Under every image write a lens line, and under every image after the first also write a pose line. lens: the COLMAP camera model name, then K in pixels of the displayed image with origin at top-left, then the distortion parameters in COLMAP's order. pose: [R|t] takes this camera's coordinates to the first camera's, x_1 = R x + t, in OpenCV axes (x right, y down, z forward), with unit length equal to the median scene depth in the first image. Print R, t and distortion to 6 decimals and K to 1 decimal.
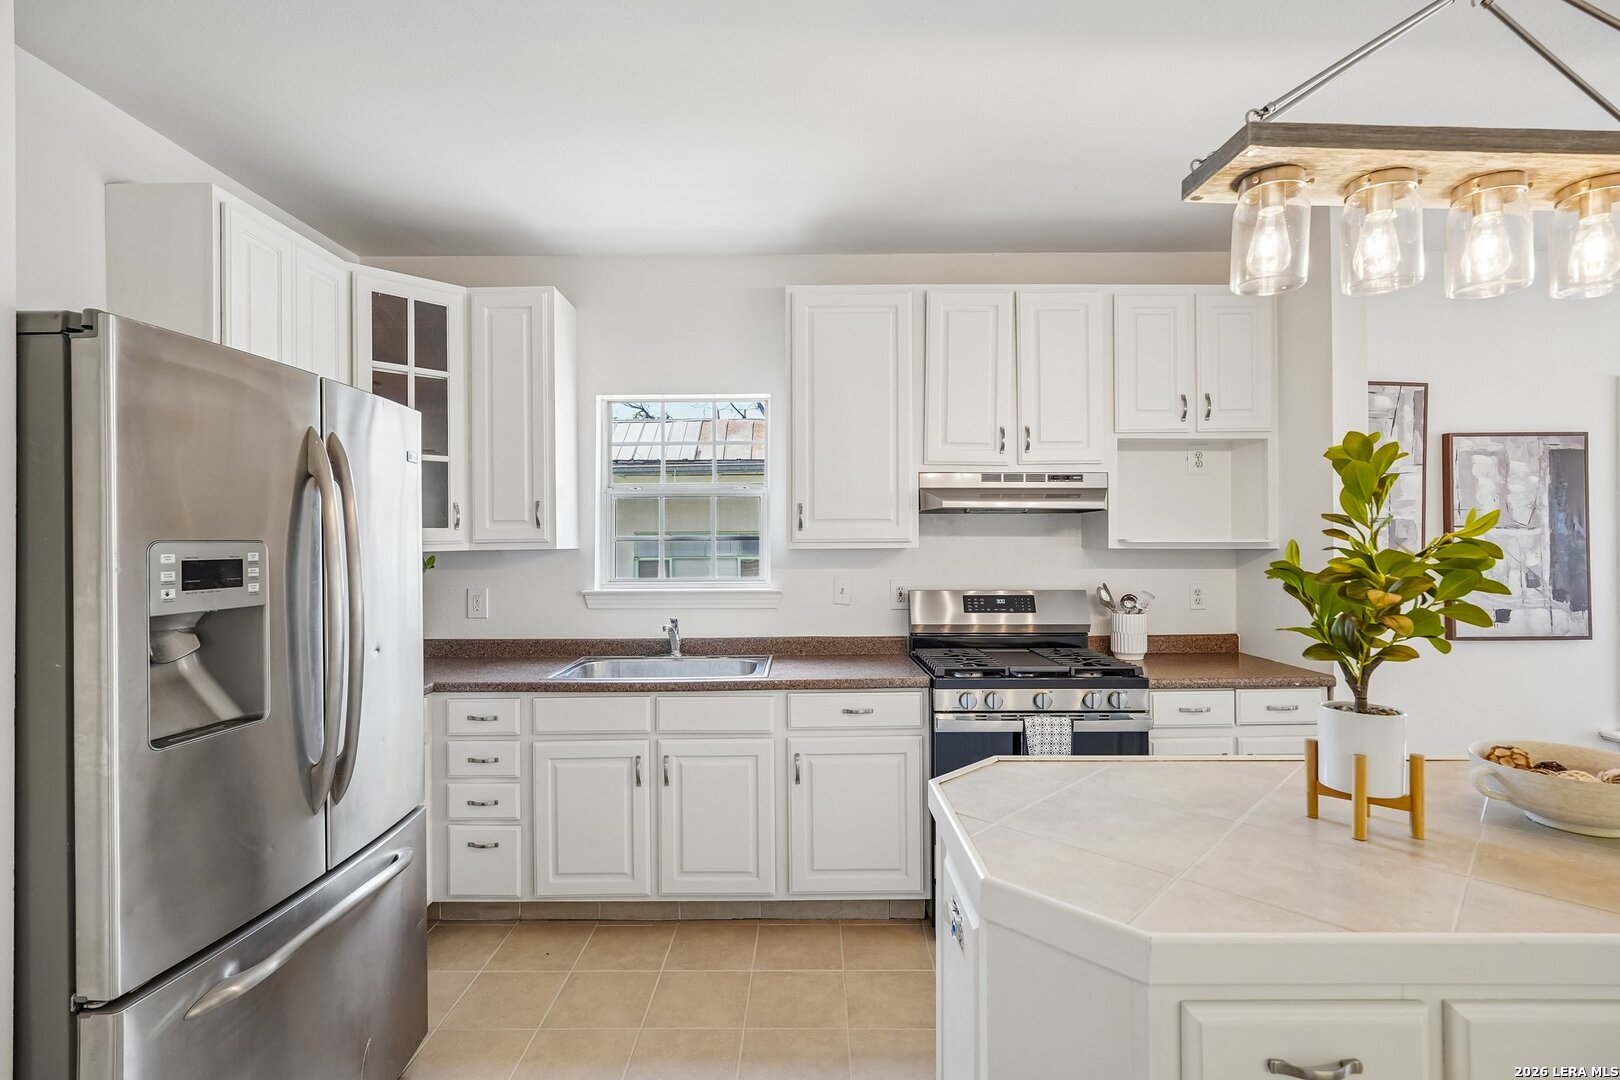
lens RADIAL K [[756.4, 0, 798.5], [0, 756.4, 535.0], [0, 0, 1]] dist [-0.018567, 0.009035]
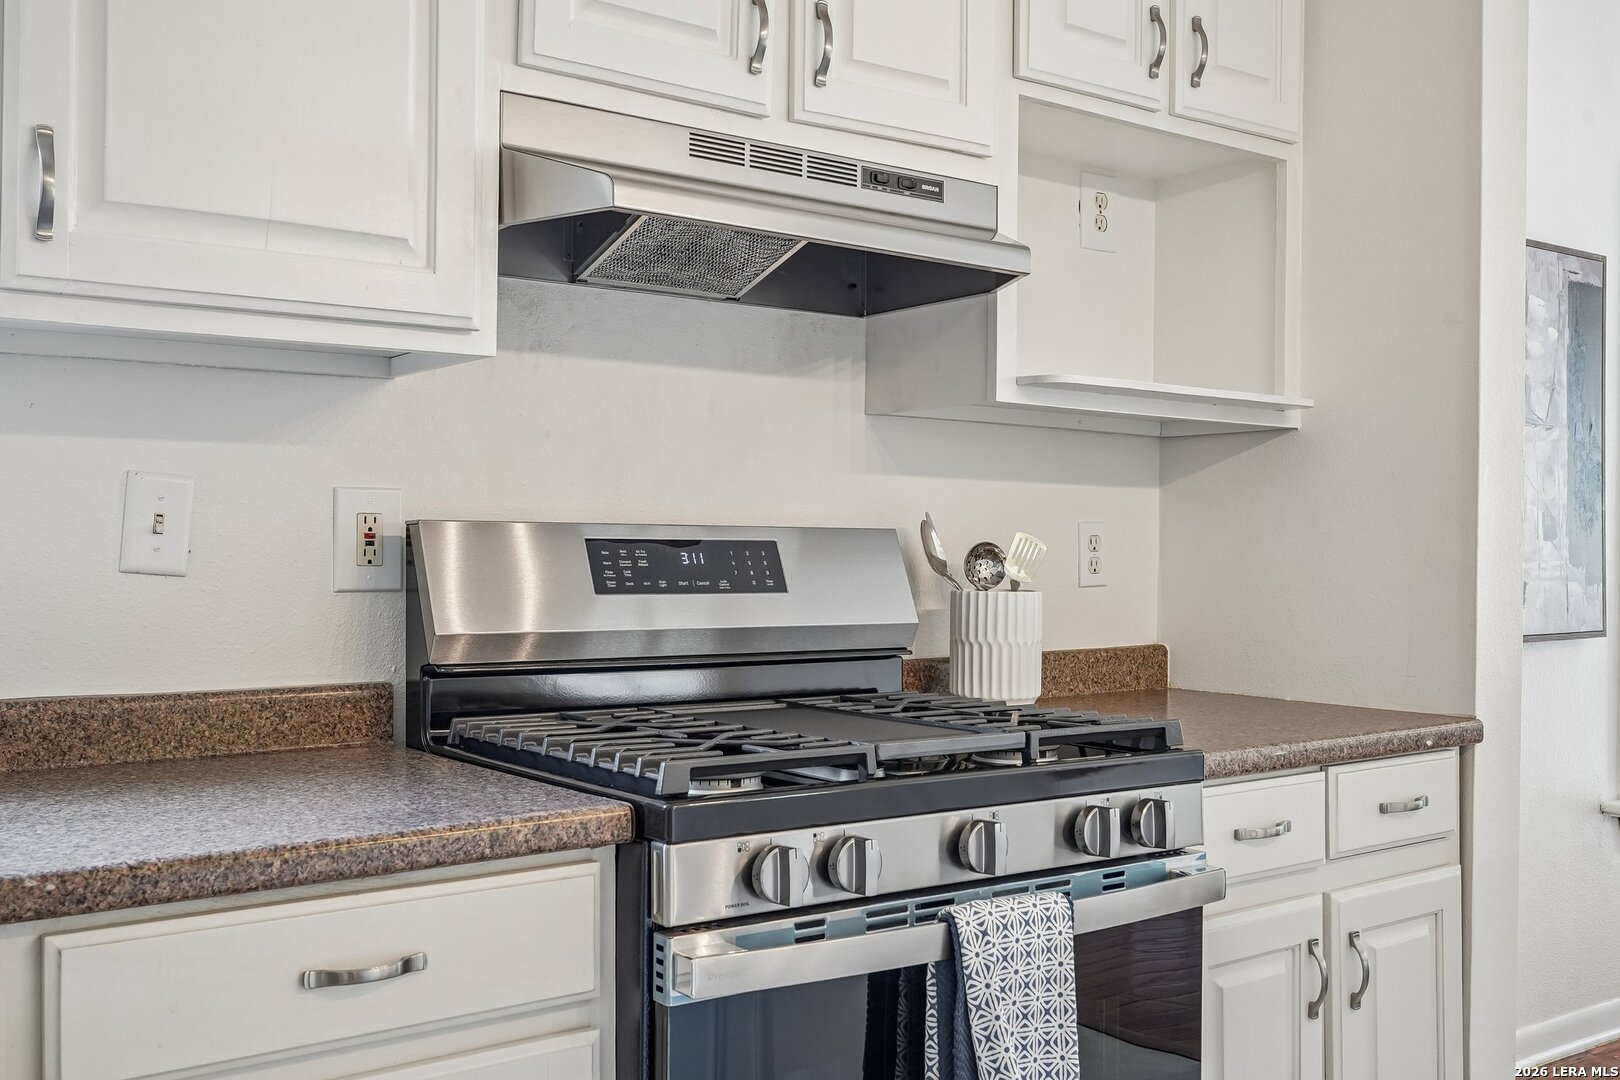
lens RADIAL K [[1570.7, 0, 810.0], [0, 1570.7, 540.0], [0, 0, 1]] dist [0.003866, -0.002179]
pose [[0.808883, 0.011075, 0.587865, -0.091060], [-0.016300, 0.999861, 0.003591, 0.081297], [-0.587743, -0.012487, 0.808951, 0.454733]]
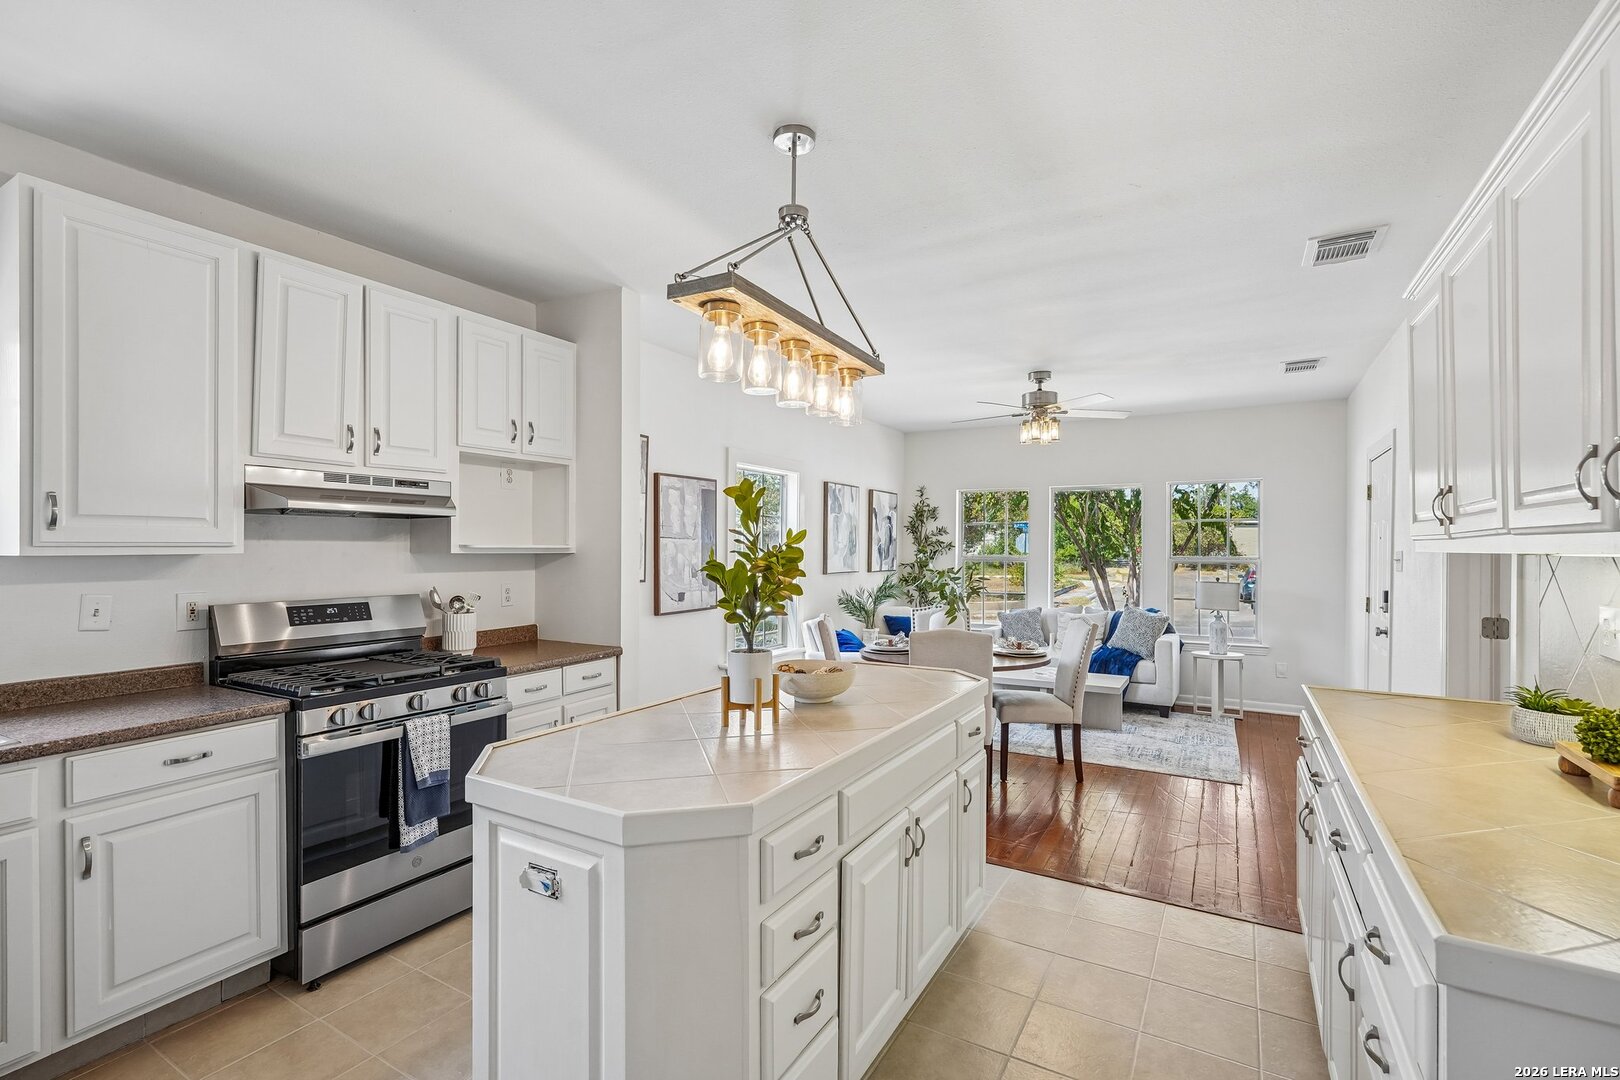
lens RADIAL K [[734.5, 0, 803.6], [0, 734.5, 547.4], [0, 0, 1]] dist [-0.002632, 0.000965]
pose [[0.506310, 0.002428, 0.862348, -0.231950], [-0.010111, 0.999944, 0.003121, 0.001027], [-0.862292, -0.010299, 0.506307, 0.043725]]
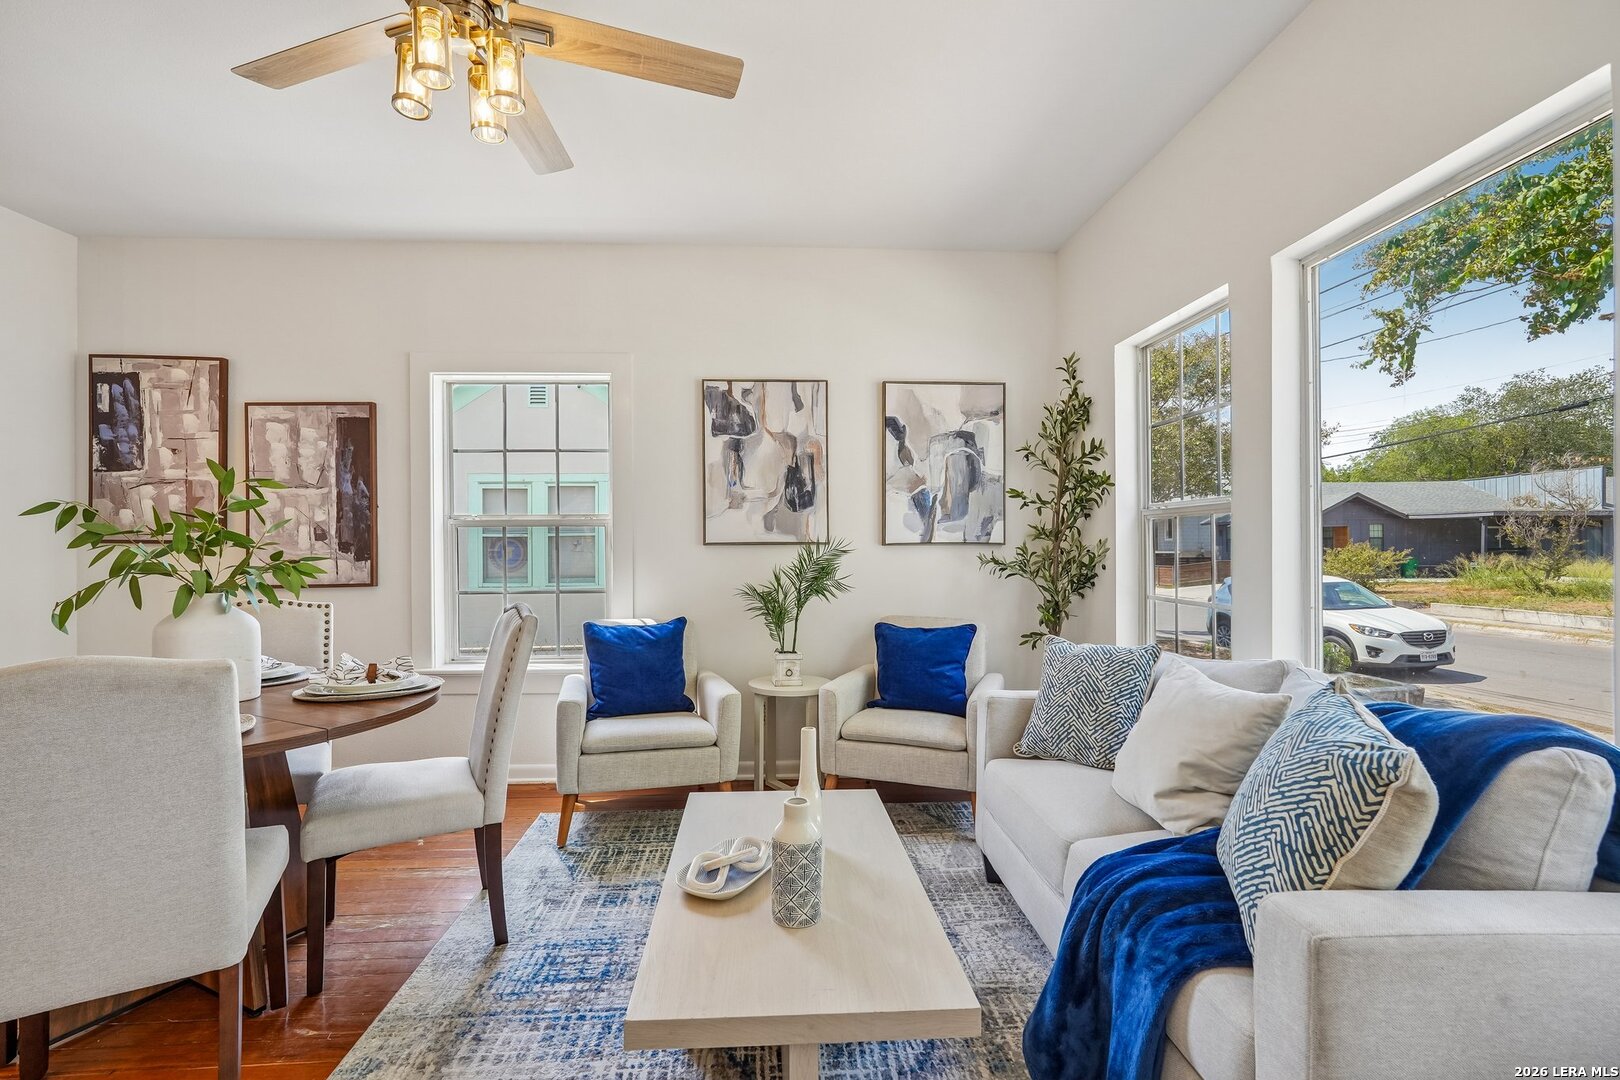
lens RADIAL K [[719.2, 0, 805.8], [0, 719.2, 543.6], [0, 0, 1]] dist [-0.020130, 0.009432]
pose [[0.998612, -0.005459, 0.052393, 1.806764], [0.005137, 0.999967, 0.006281, 0.078572], [-0.052425, -0.006003, 0.998607, -0.114704]]
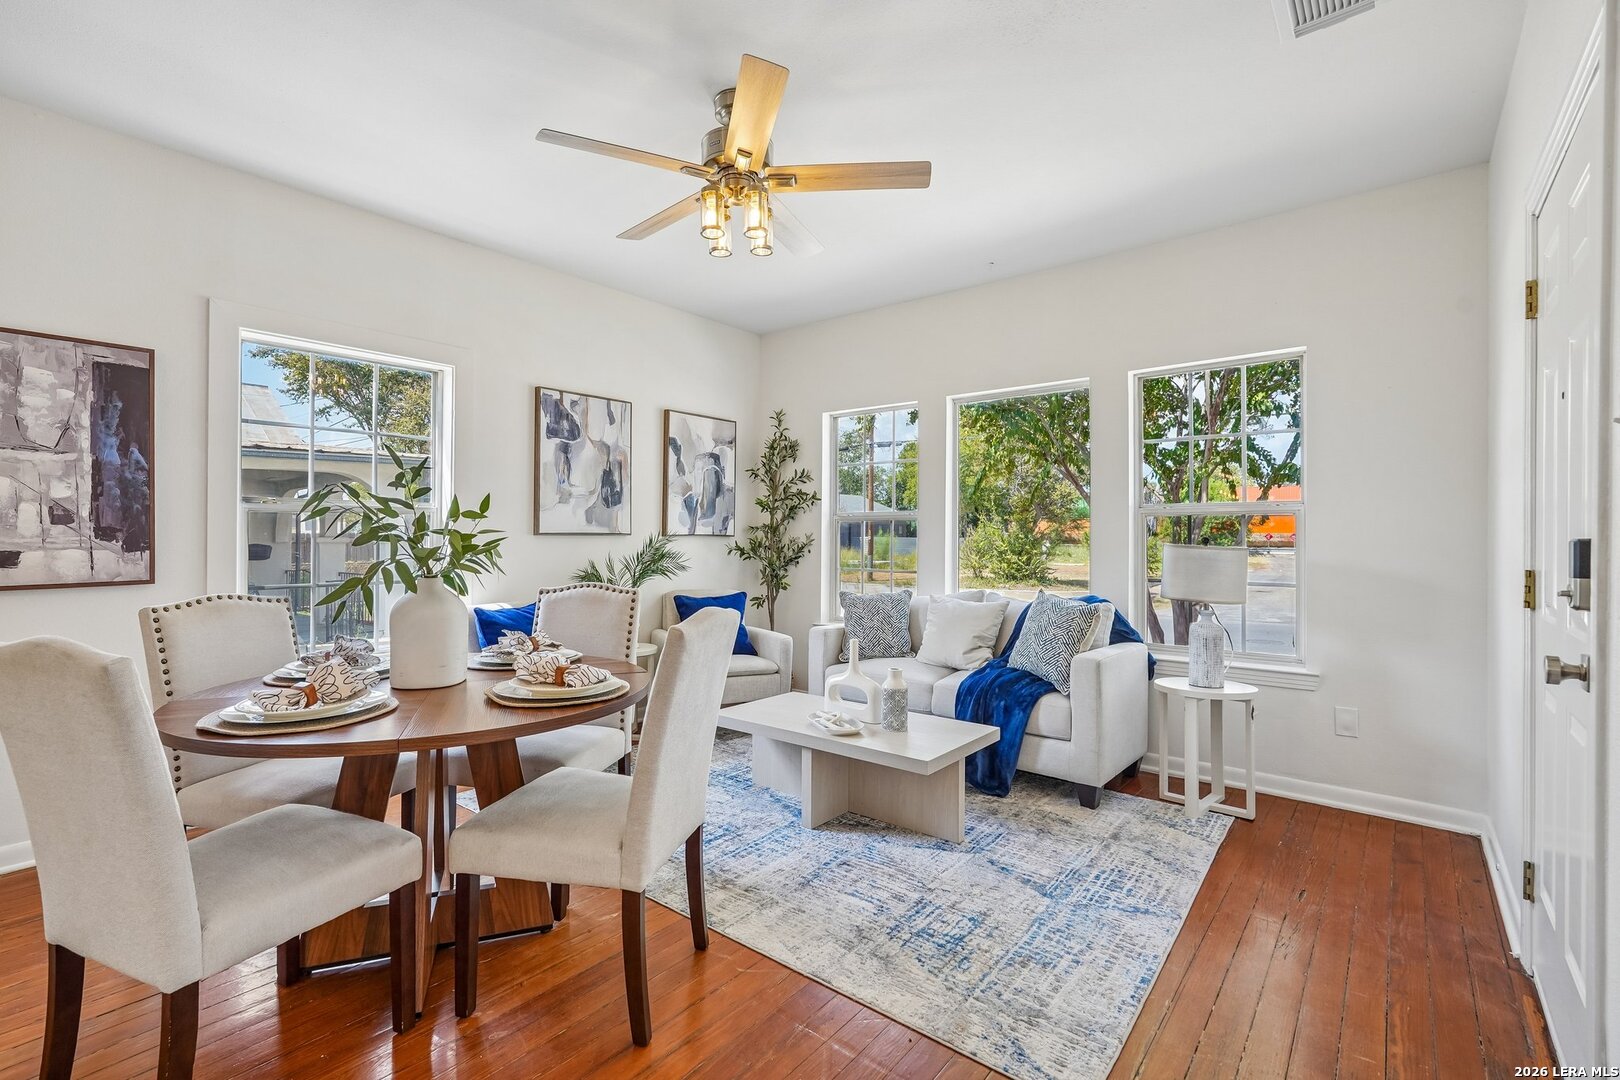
lens RADIAL K [[716.7, 0, 797.5], [0, 716.7, 534.3], [0, 0, 1]] dist [-0.019708, 0.008730]
pose [[0.645634, 0.003896, 0.763637, 0.994364], [-0.007515, 0.999971, 0.001252, 0.081250], [-0.763610, -0.006547, 0.645644, -0.134155]]
